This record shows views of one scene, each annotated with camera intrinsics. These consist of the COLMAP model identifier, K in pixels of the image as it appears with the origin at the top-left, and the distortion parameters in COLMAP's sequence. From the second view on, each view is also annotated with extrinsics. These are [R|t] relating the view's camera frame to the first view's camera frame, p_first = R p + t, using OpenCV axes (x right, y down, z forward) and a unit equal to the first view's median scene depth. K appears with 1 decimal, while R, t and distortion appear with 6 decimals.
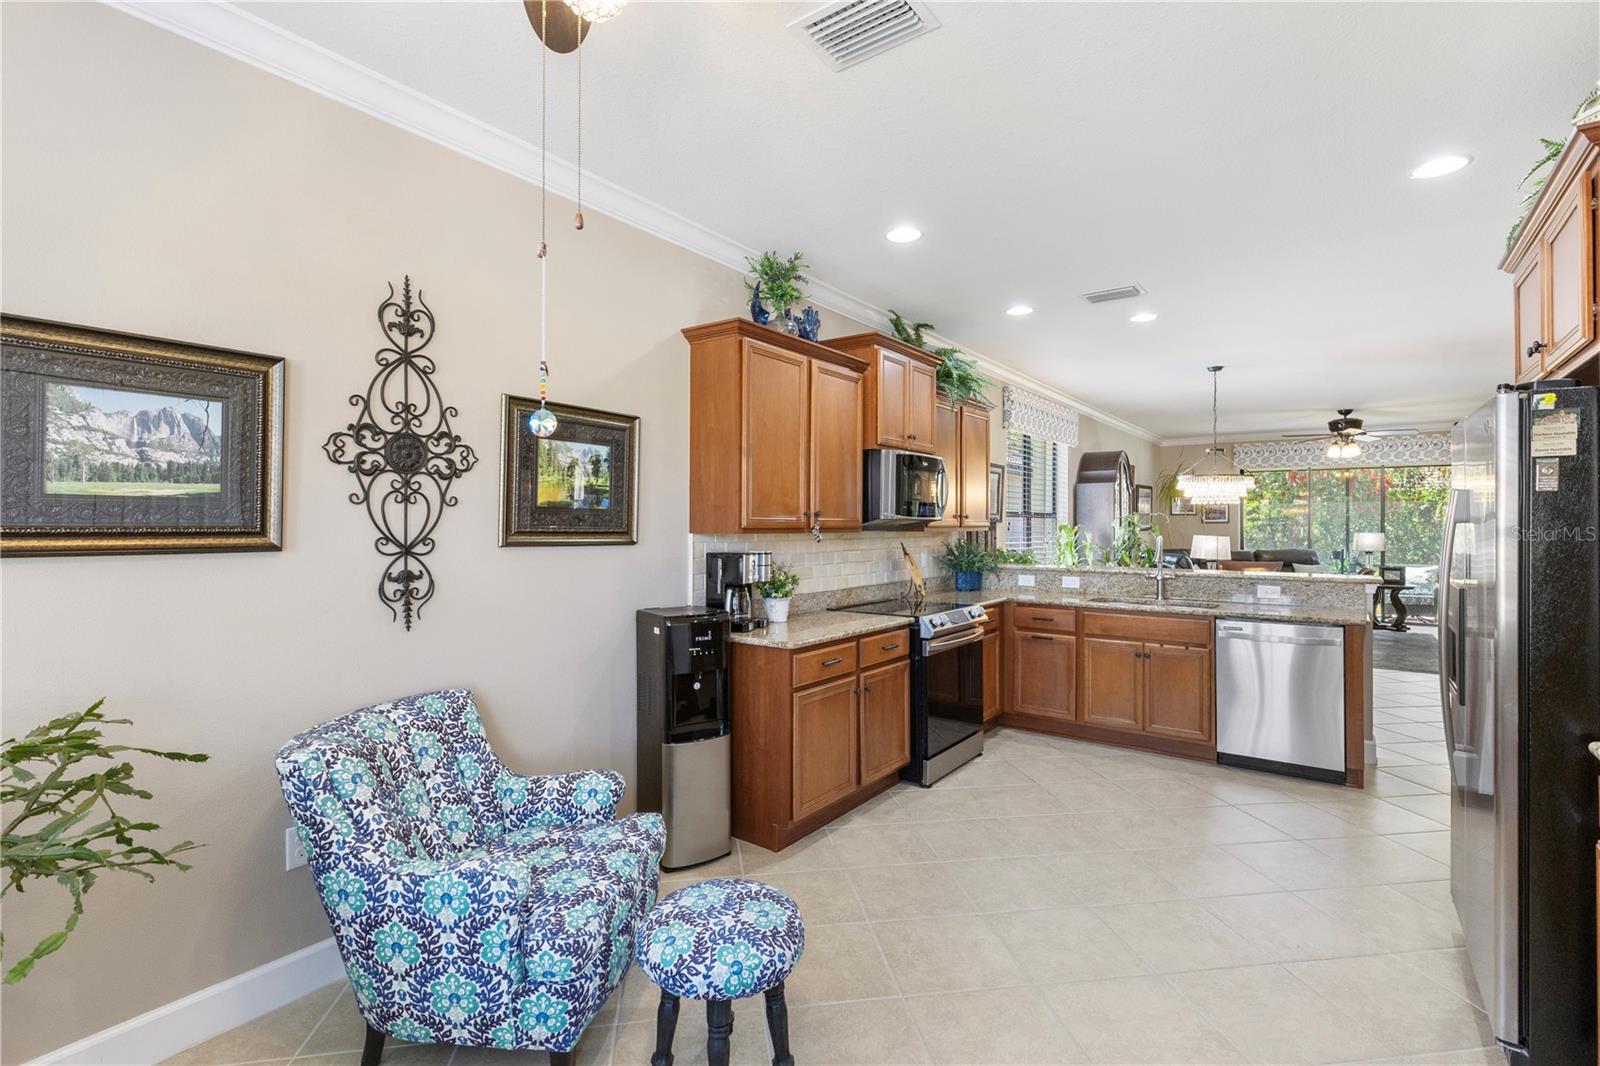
lens RADIAL K [[732.5, 0, 802.5], [0, 732.5, 516.8], [0, 0, 1]] dist [0.006977, -0.002501]
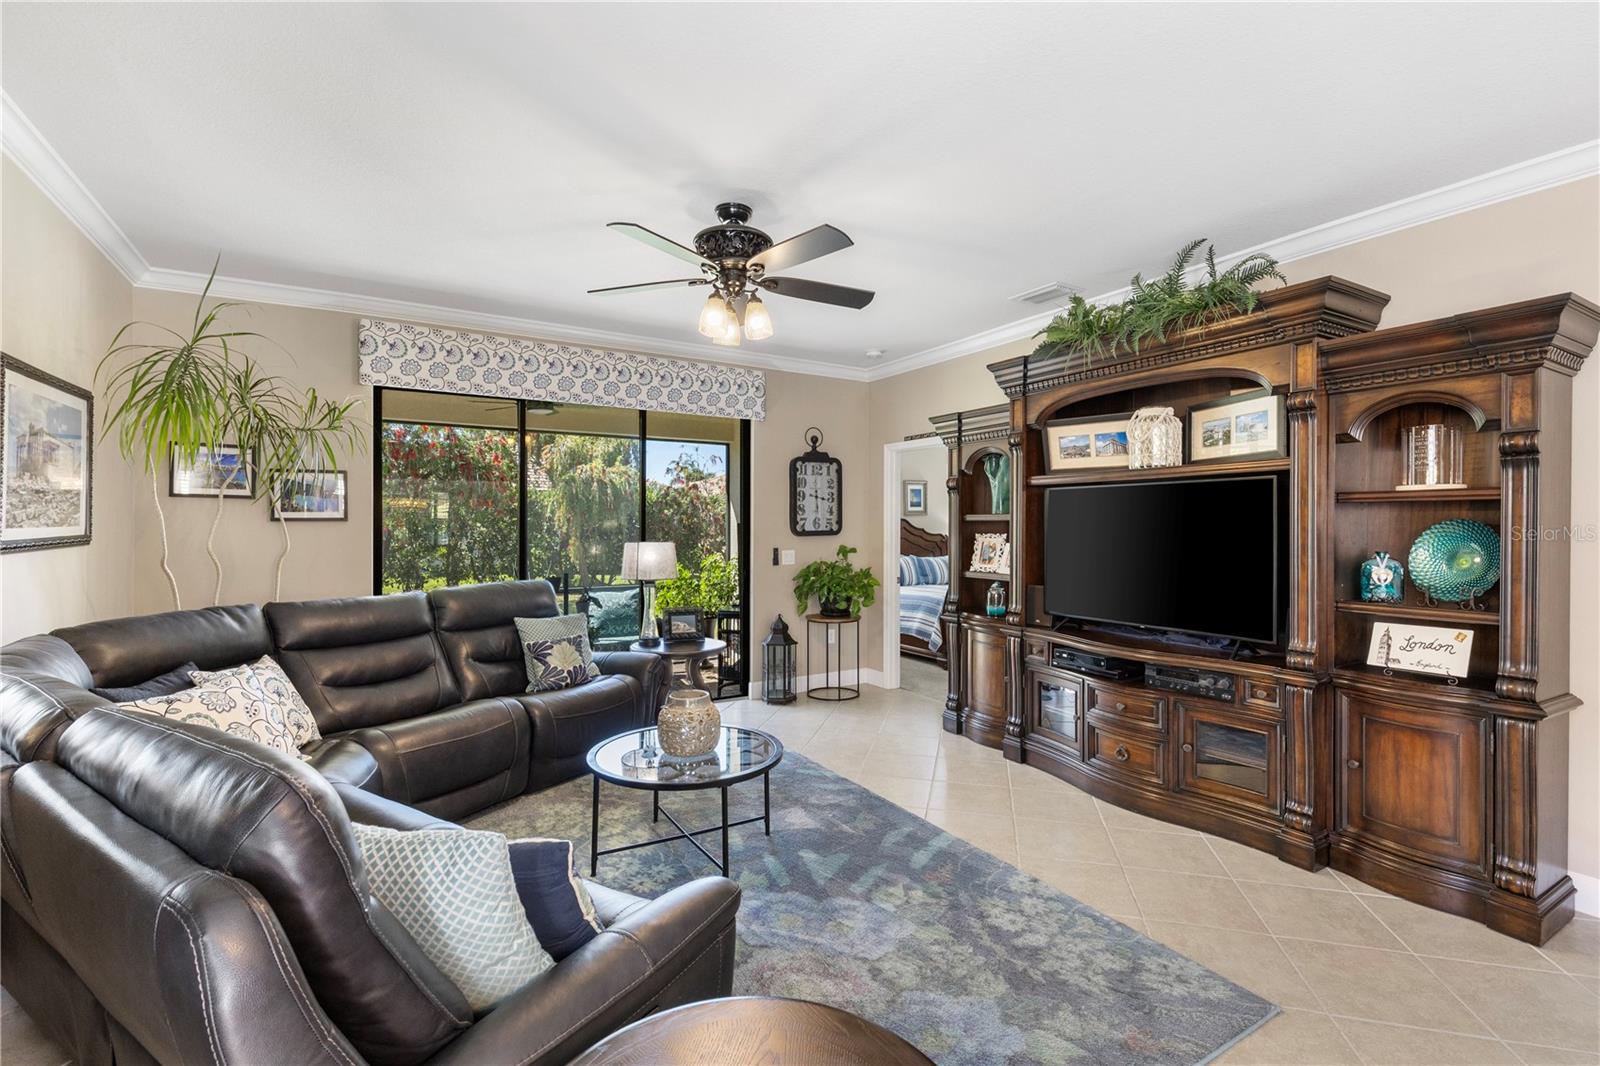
lens RADIAL K [[732.5, 0, 808.0], [0, 732.5, 524.8], [0, 0, 1]] dist [0.006977, -0.002501]
pose [[0.382780, 0.003366, 0.923833, 0.968576], [-0.011508, 0.999933, 0.001125, 0.023477], [-0.923768, -0.011062, 0.382793, 1.915740]]
